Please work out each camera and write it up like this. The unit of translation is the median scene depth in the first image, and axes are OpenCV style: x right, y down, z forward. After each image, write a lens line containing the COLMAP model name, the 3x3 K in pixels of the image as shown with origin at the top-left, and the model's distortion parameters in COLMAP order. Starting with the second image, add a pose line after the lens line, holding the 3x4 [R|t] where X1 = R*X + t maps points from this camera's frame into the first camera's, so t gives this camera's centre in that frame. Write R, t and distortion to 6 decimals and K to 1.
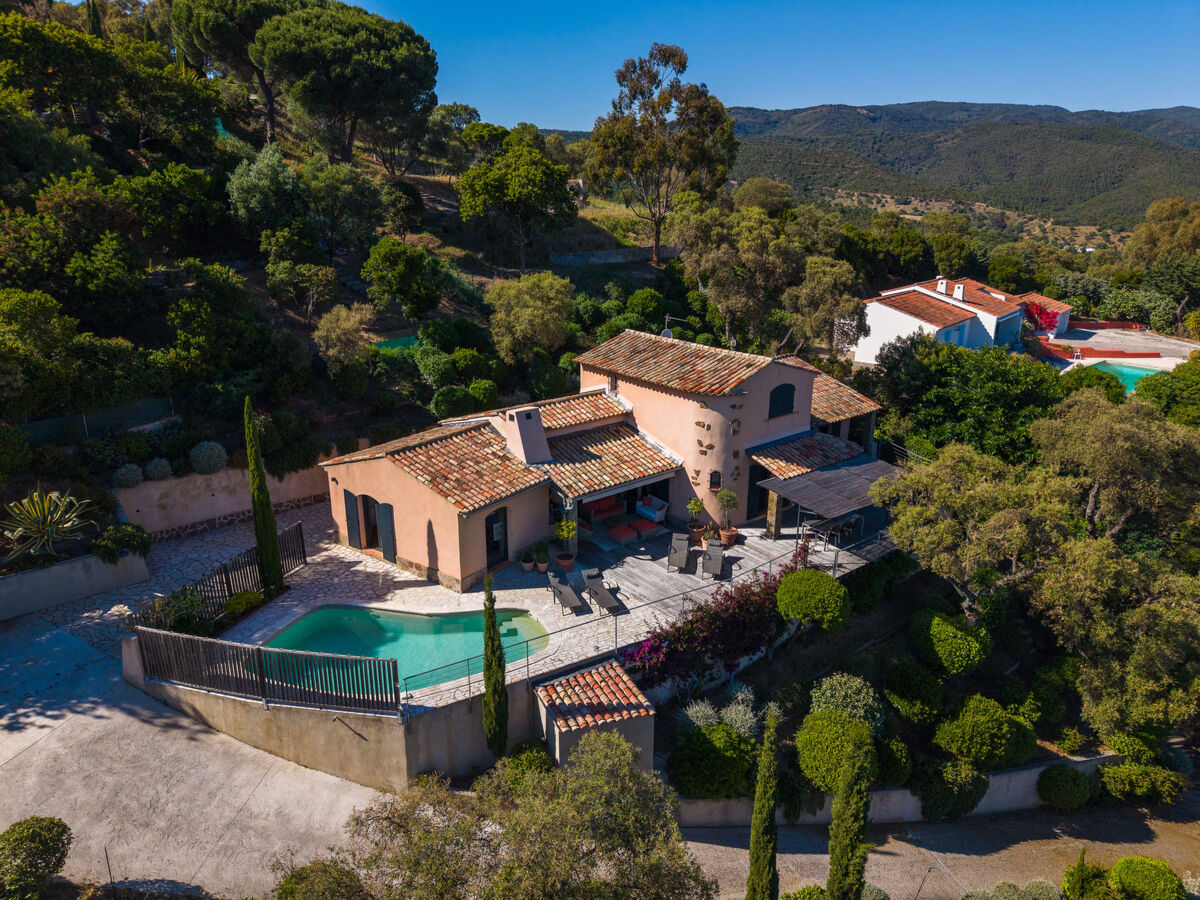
lens RADIAL K [[803.2, 0, 597.9], [0, 803.2, 444.1], [0, 0, 1]] dist [0.038740, -0.039420]
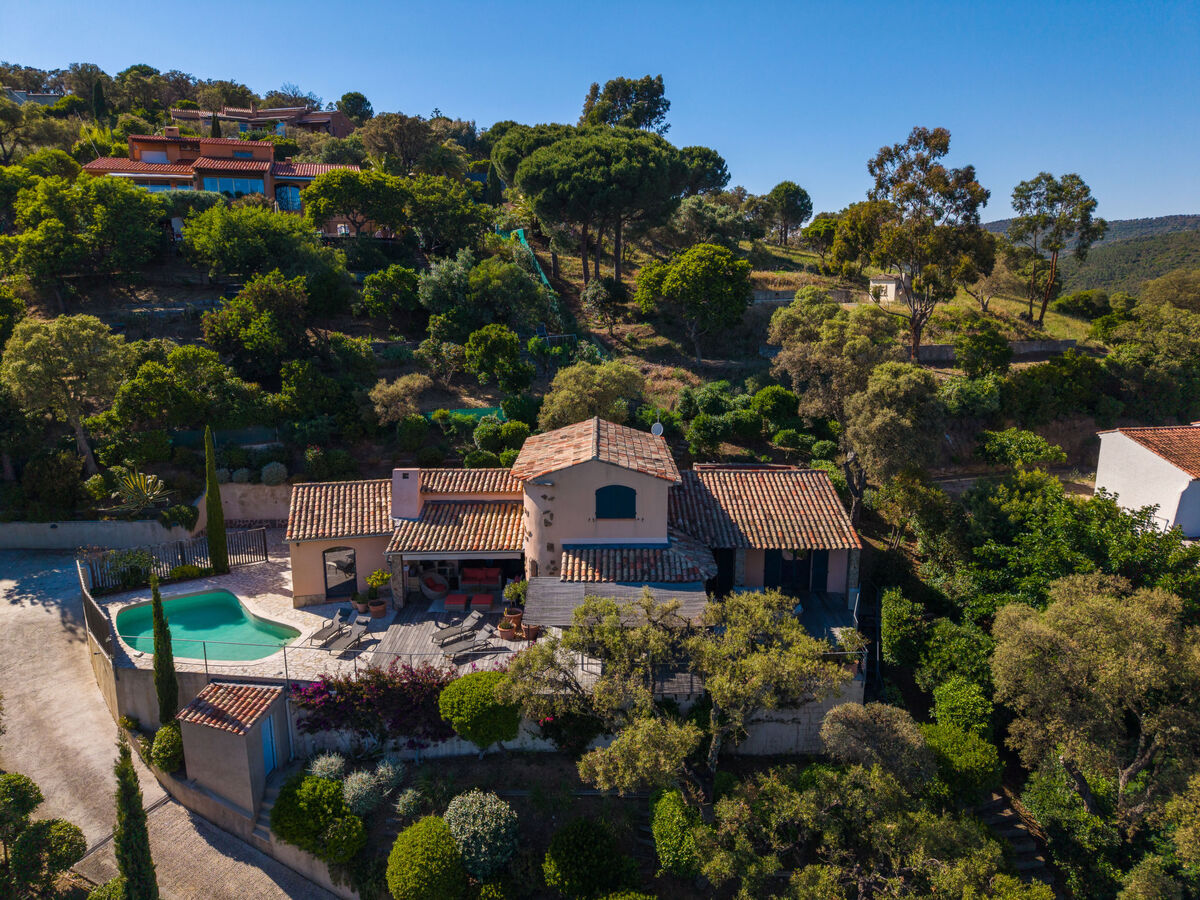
lens RADIAL K [[803.2, 0, 598.2], [0, 803.2, 451.4], [0, 0, 1]] dist [0.038740, -0.039420]
pose [[0.781570, 0.128039, -0.610535, 0.770641], [-0.190429, 0.980963, -0.038052, -0.072662], [0.594041, 0.146004, 0.791074, 0.243076]]
